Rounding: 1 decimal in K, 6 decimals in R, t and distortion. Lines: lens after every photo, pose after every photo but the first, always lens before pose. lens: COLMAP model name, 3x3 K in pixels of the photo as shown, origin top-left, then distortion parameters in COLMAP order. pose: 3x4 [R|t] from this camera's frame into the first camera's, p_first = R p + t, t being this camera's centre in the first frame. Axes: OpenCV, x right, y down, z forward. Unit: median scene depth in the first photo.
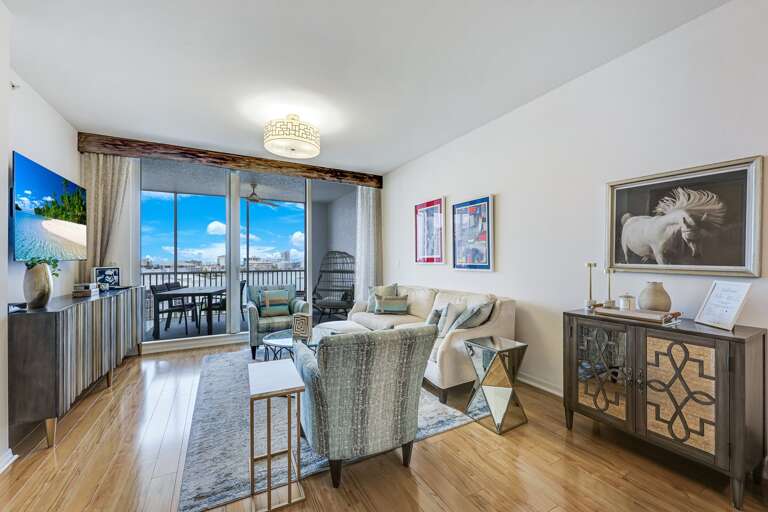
lens RADIAL K [[311.1, 0, 378.7], [0, 311.1, 255.4], [0, 0, 1]] dist [-0.001635, -0.000304]
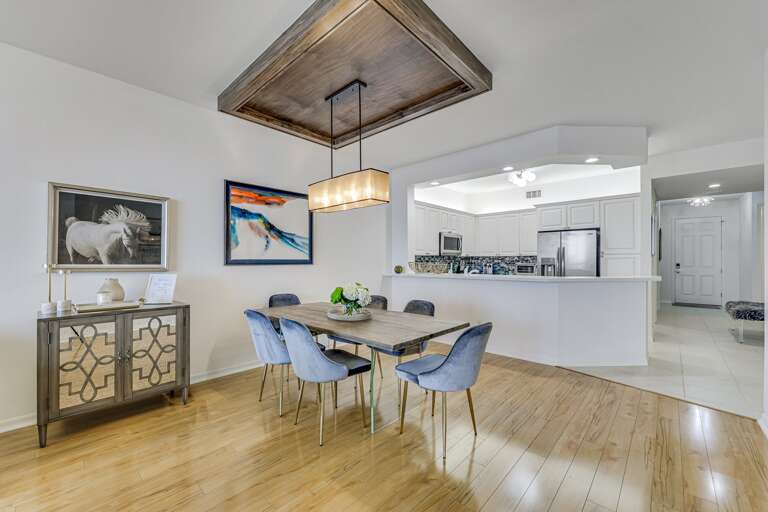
lens RADIAL K [[311.1, 0, 380.9], [0, 311.1, 256.9], [0, 0, 1]] dist [-0.001635, -0.000304]
pose [[-0.327315, 0.016721, 0.944767, -0.574661], [-0.007355, 0.999768, -0.020242, 0.016104], [-0.944887, -0.013574, -0.327116, 0.371507]]
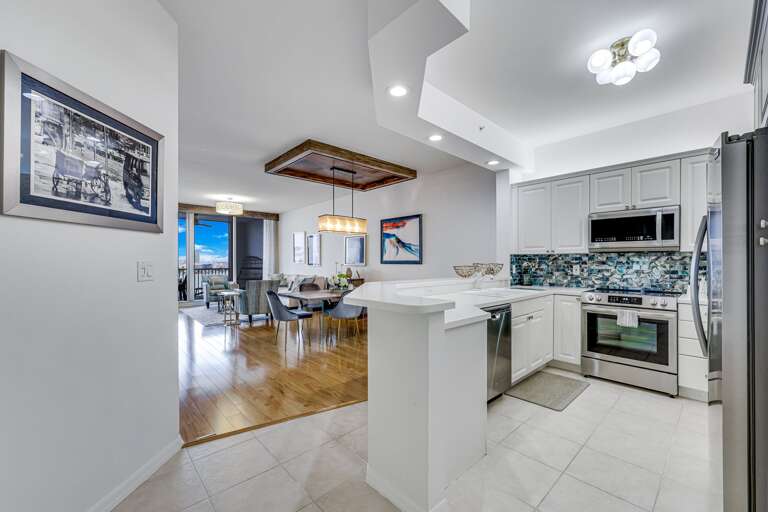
lens RADIAL K [[311.1, 0, 382.9], [0, 311.1, 261.7], [0, 0, 1]] dist [-0.001635, -0.000304]
pose [[0.967688, 0.002652, 0.252137, 0.355401], [-0.005991, 0.999904, 0.012477, -0.022934], [-0.252080, -0.013584, 0.967611, -2.241709]]
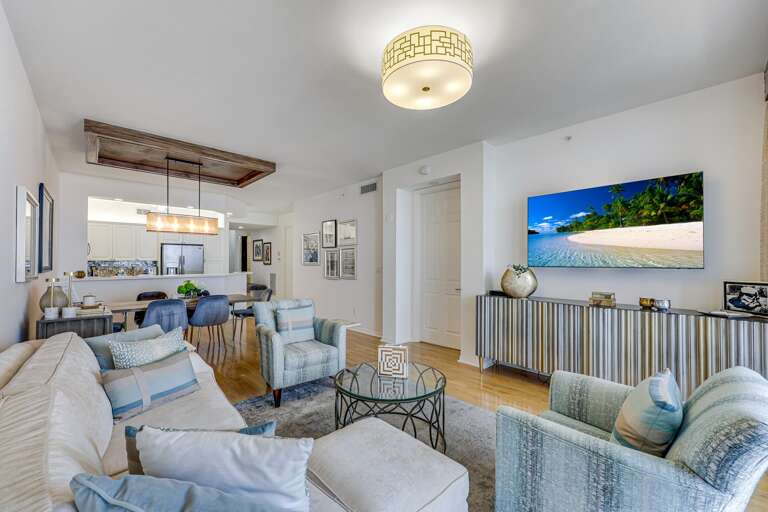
lens RADIAL K [[311.1, 0, 384.8], [0, 311.1, 259.6], [0, 0, 1]] dist [-0.001635, -0.000304]
pose [[-0.968359, 0.000127, -0.249561, -0.067174], [0.005374, 0.999779, -0.020343, 0.008300], [0.249504, -0.021040, -0.968145, 2.346554]]
